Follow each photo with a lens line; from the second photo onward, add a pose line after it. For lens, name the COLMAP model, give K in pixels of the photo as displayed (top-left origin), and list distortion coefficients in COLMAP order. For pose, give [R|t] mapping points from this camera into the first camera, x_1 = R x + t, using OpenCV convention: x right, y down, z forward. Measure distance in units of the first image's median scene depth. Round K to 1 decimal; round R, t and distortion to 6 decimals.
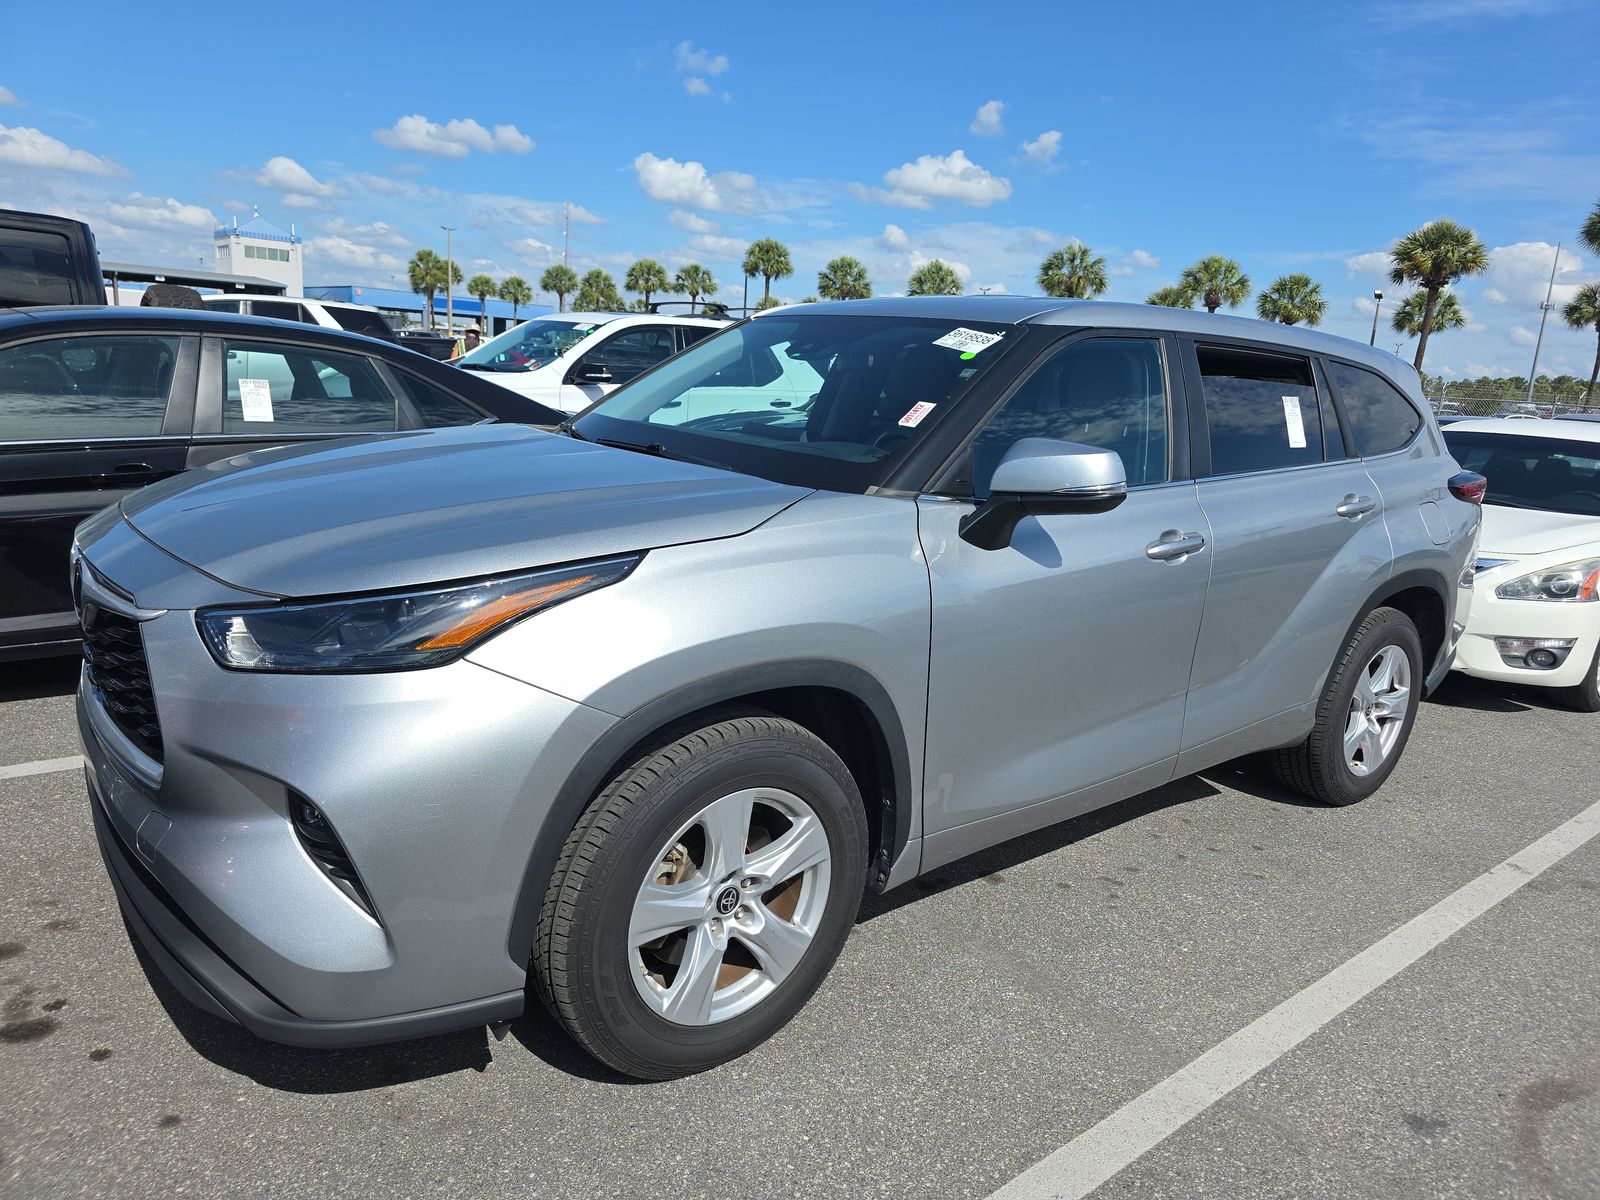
lens RADIAL K [[1065.1, 0, 800.0], [0, 1065.1, 600.0], [0, 0, 1]] dist [0.000604, -0.018930]
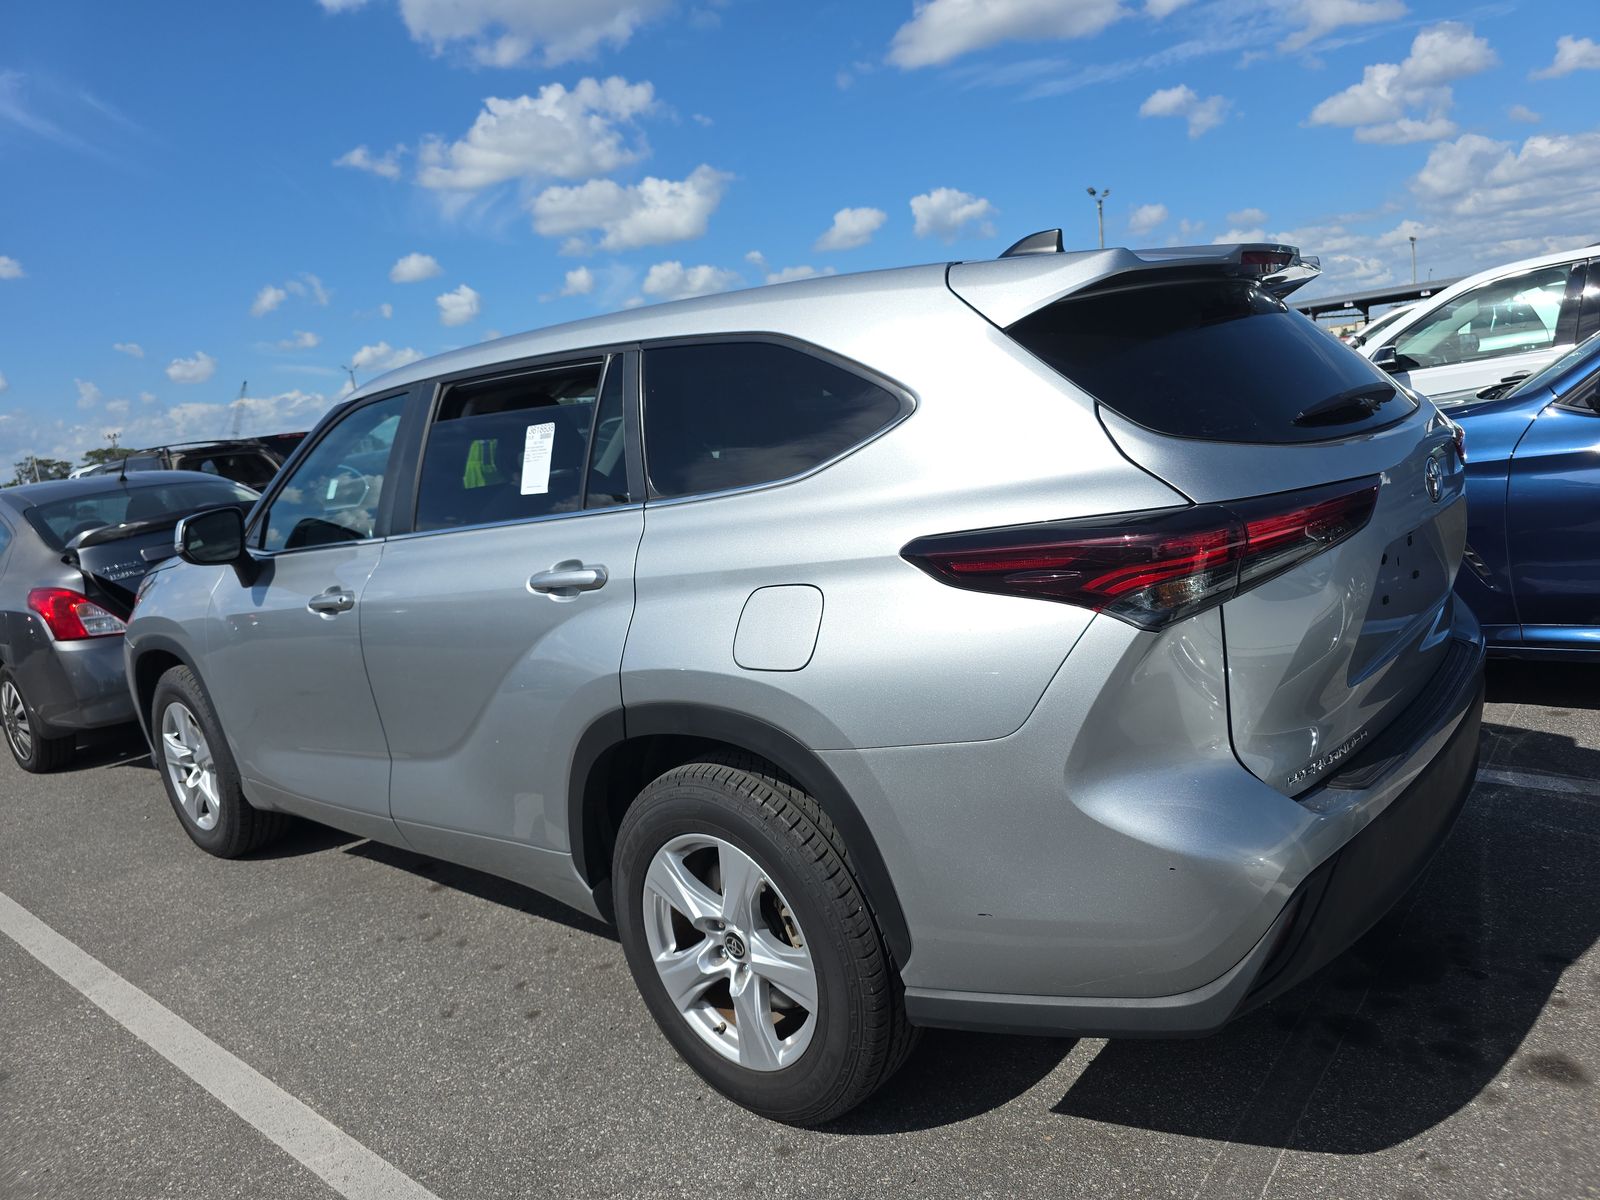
lens RADIAL K [[1065.1, 0, 800.0], [0, 1065.1, 600.0], [0, 0, 1]] dist [0.000604, -0.018930]
pose [[0.212662, 0.088575, -0.973103, 1.289607], [-0.094360, 0.993090, 0.069773, -0.147126], [0.972559, 0.076983, 0.219550, 1.077503]]
